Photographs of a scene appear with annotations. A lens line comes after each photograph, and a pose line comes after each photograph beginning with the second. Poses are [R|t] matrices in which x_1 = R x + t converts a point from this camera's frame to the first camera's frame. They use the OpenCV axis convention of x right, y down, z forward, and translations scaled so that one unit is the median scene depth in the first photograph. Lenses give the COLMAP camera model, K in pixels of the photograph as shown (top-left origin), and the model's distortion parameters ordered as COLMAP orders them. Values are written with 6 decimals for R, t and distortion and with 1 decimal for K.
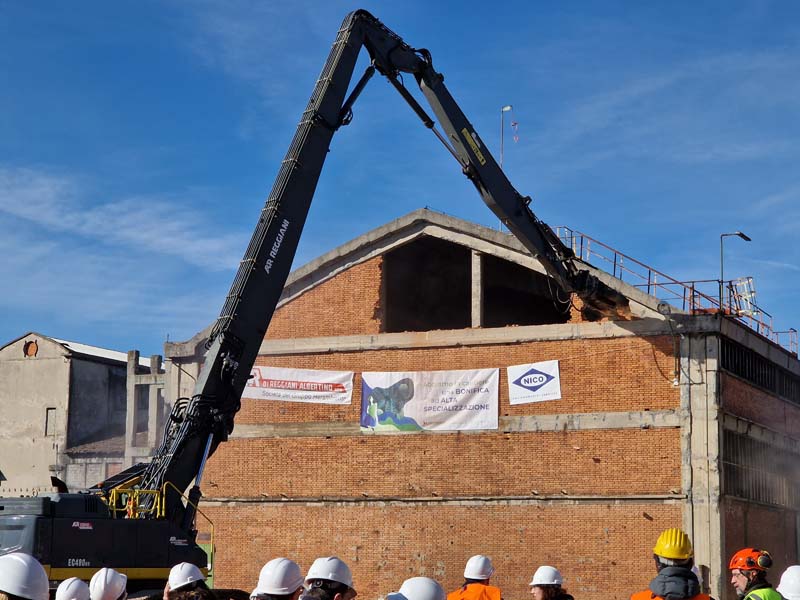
lens RADIAL K [[1708.3, 0, 396.3], [0, 1708.3, 298.3], [0, 0, 1]] dist [-0.644834, 7.635838]
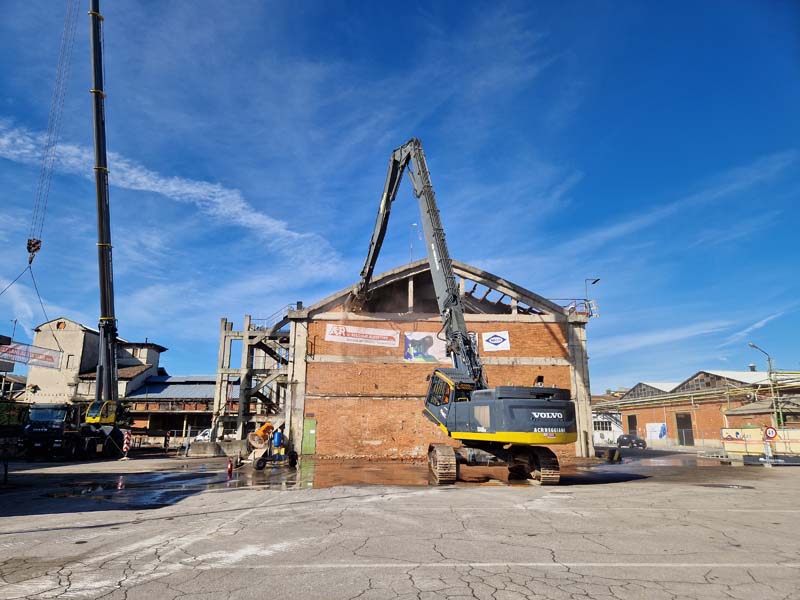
lens RADIAL K [[544.6, 0, 400.0], [0, 544.6, 300.0], [0, 0, 1]] dist [0.056754, -0.001191]
pose [[0.890017, 0.101452, 0.444497, -0.319090], [-0.068319, 0.993597, -0.089983, 0.065706], [-0.450780, 0.049719, 0.891249, 0.436161]]
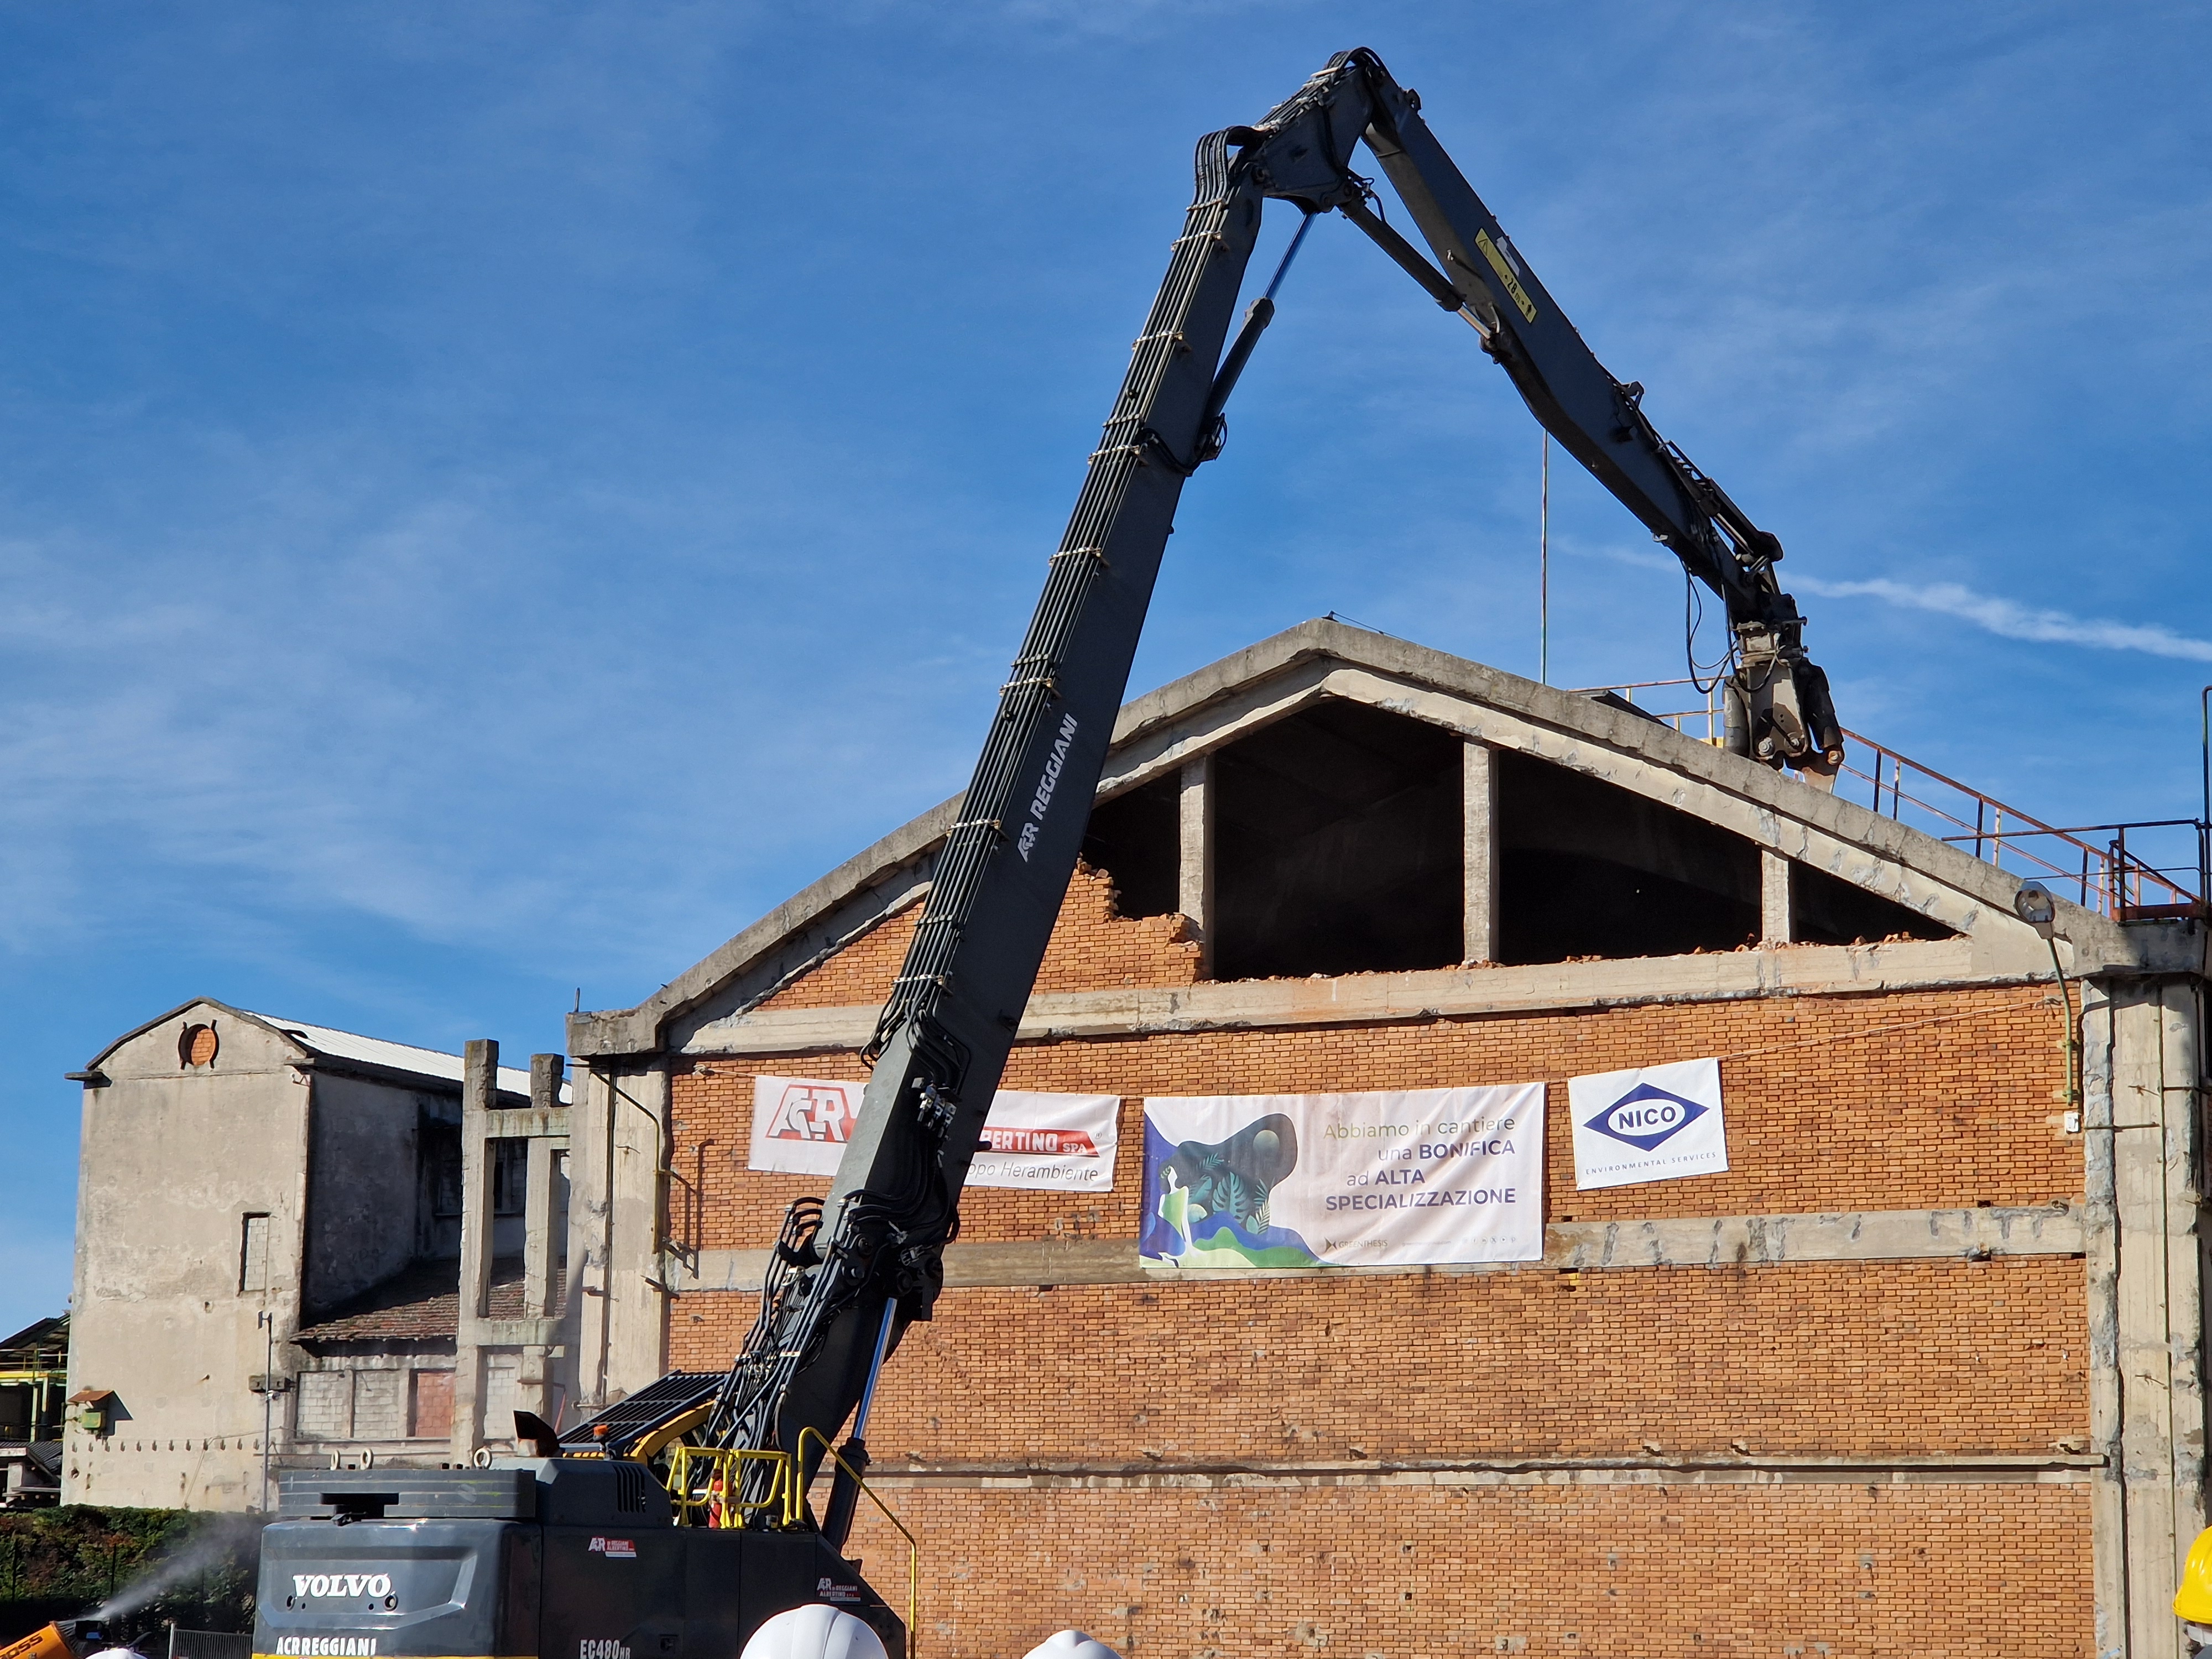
lens RADIAL K [[4723.4, 0, 1095.8], [0, 4723.4, 824.7], [0, 0, 1]] dist [-0.644834, 7.635838]
pose [[0.999622, -0.001972, -0.027428, -0.003834], [0.001402, 0.999783, -0.020774, 0.008489], [0.027463, 0.020728, 0.999408, 0.053870]]
